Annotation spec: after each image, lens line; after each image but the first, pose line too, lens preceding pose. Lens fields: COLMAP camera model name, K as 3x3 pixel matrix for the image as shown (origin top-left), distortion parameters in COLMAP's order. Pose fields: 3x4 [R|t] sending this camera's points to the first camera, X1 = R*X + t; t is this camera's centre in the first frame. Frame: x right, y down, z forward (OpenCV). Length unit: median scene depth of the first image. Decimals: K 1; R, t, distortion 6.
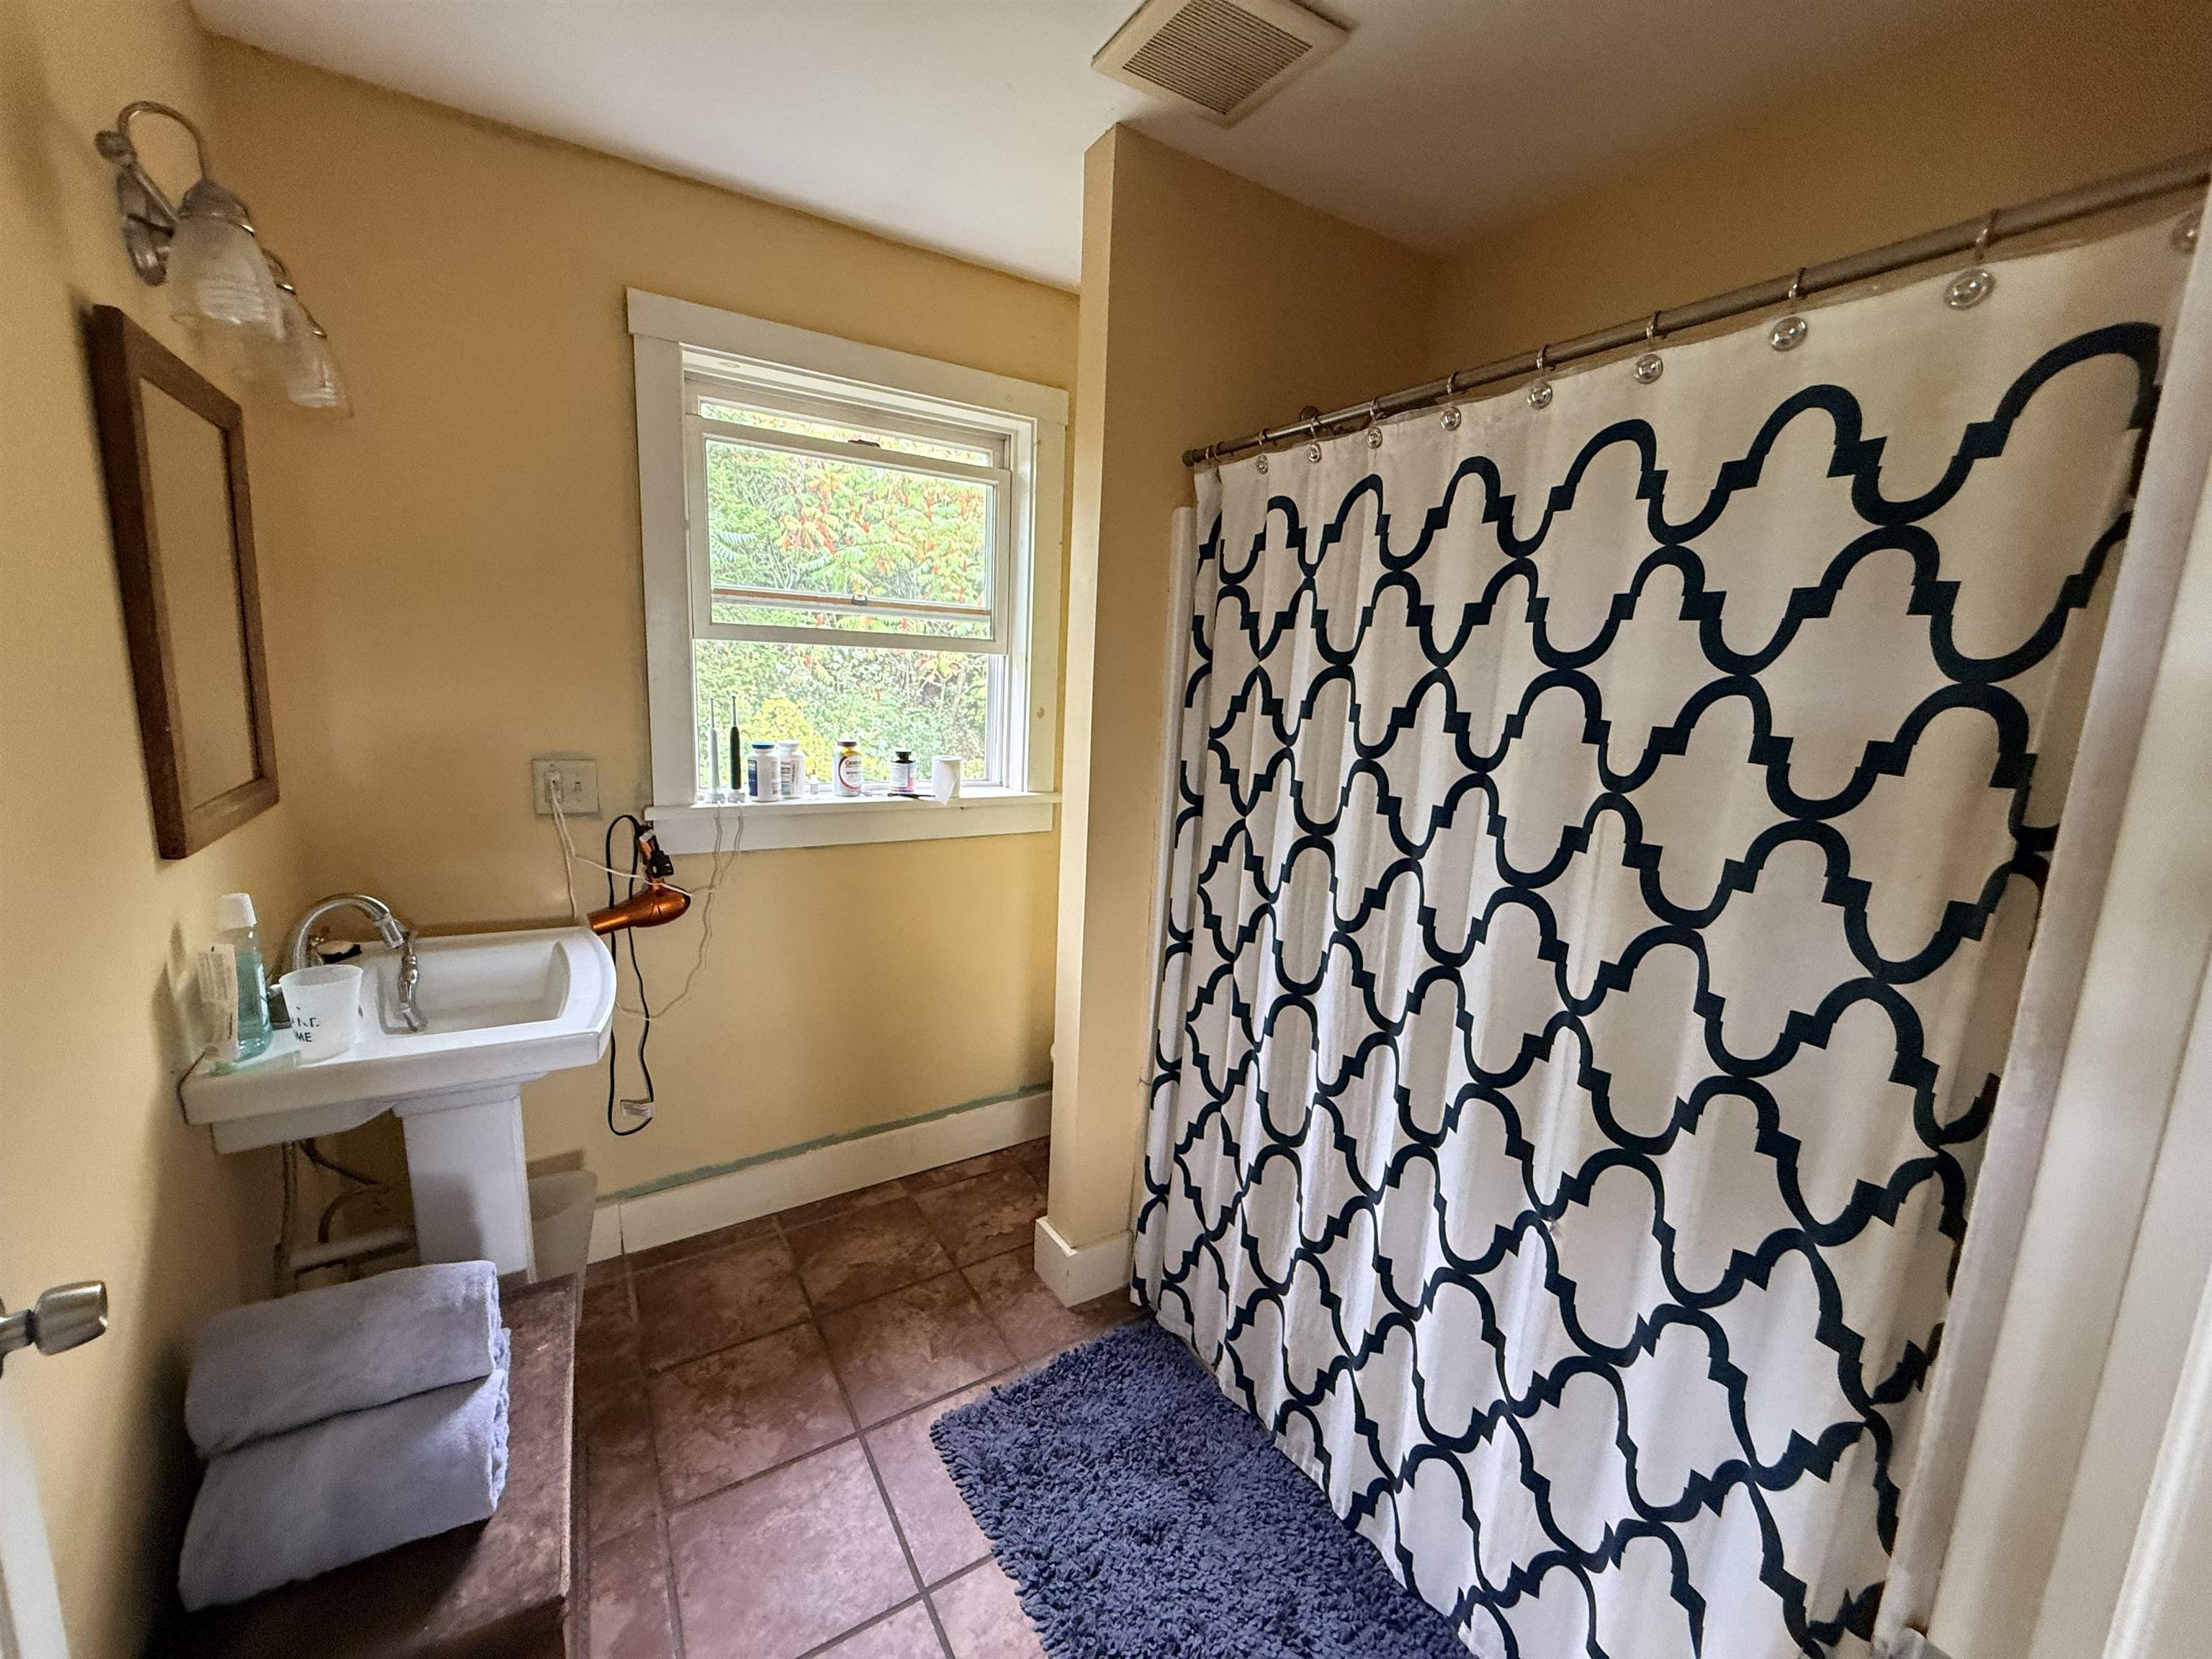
lens RADIAL K [[887.3, 0, 1102.8], [0, 887.3, 828.7], [0, 0, 1]] dist [-0.001058, 0.000240]
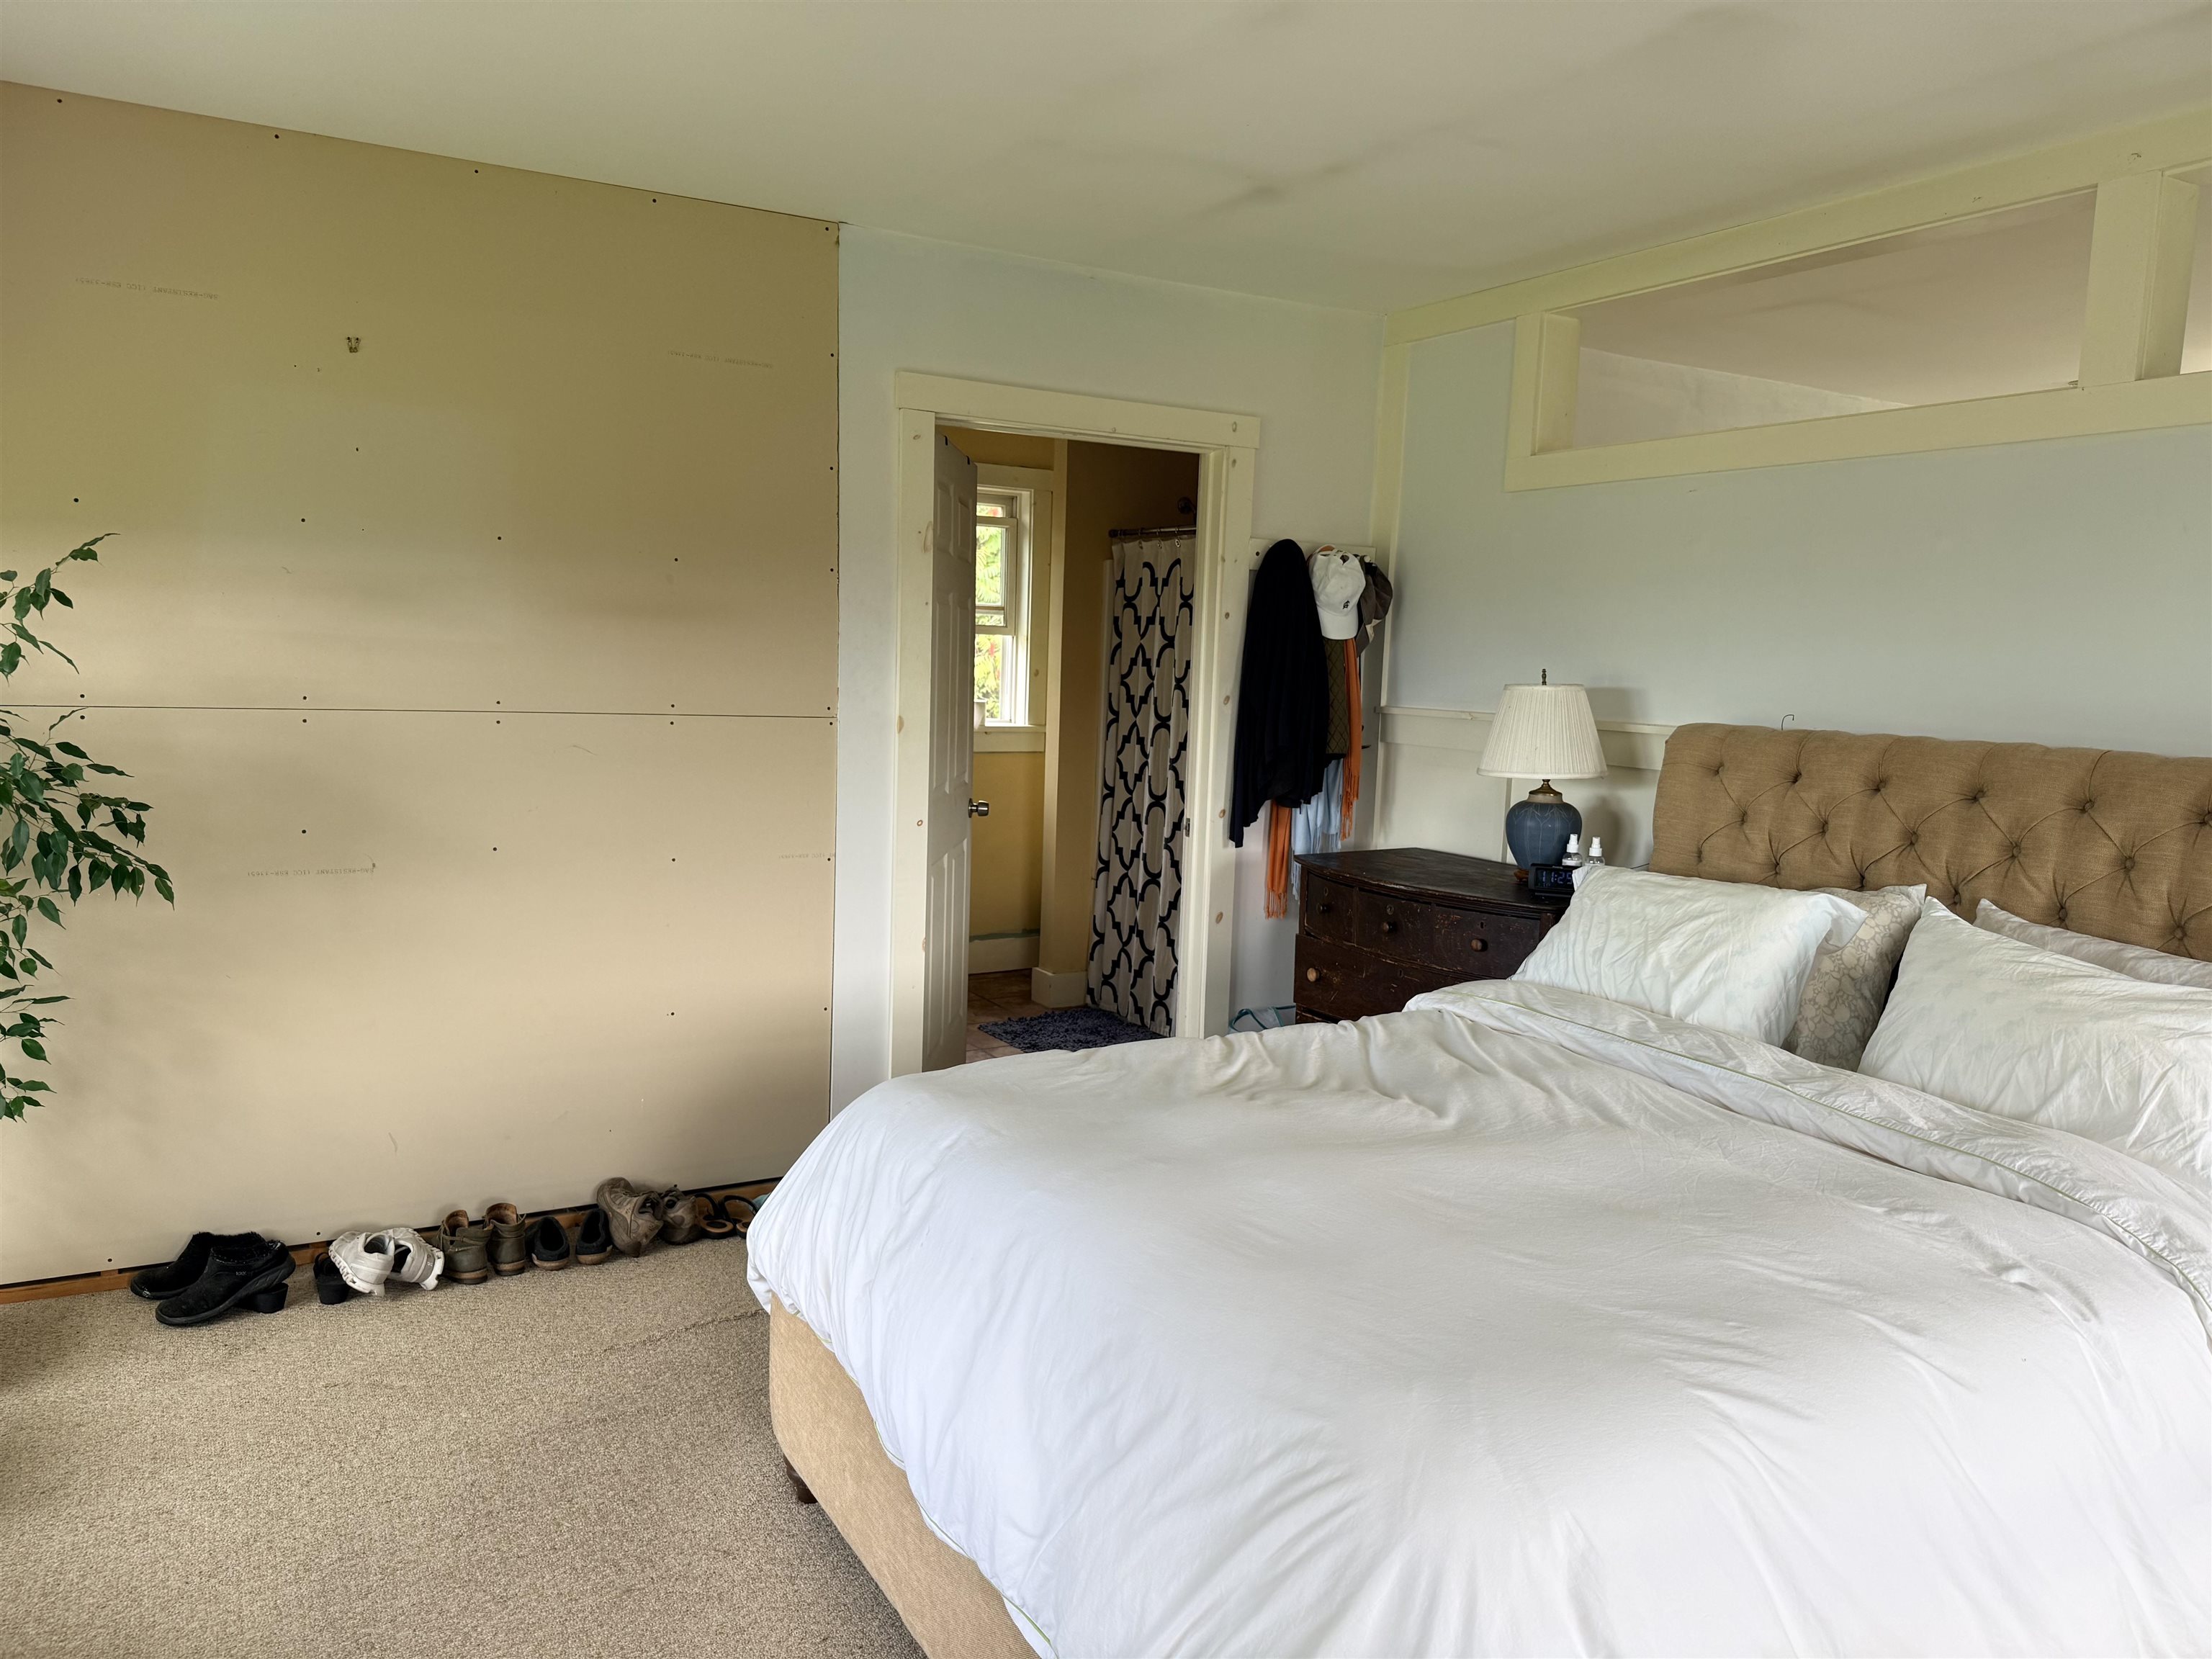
lens RADIAL K [[1552.5, 0, 1105.8], [0, 1552.5, 843.5], [0, 0, 1]] dist [0.065029, -0.090385]
pose [[0.999294, -0.004039, -0.037361, 0.216805], [0.002160, 0.998737, -0.050194, 0.432614], [0.037517, 0.050078, 0.998040, -2.410756]]
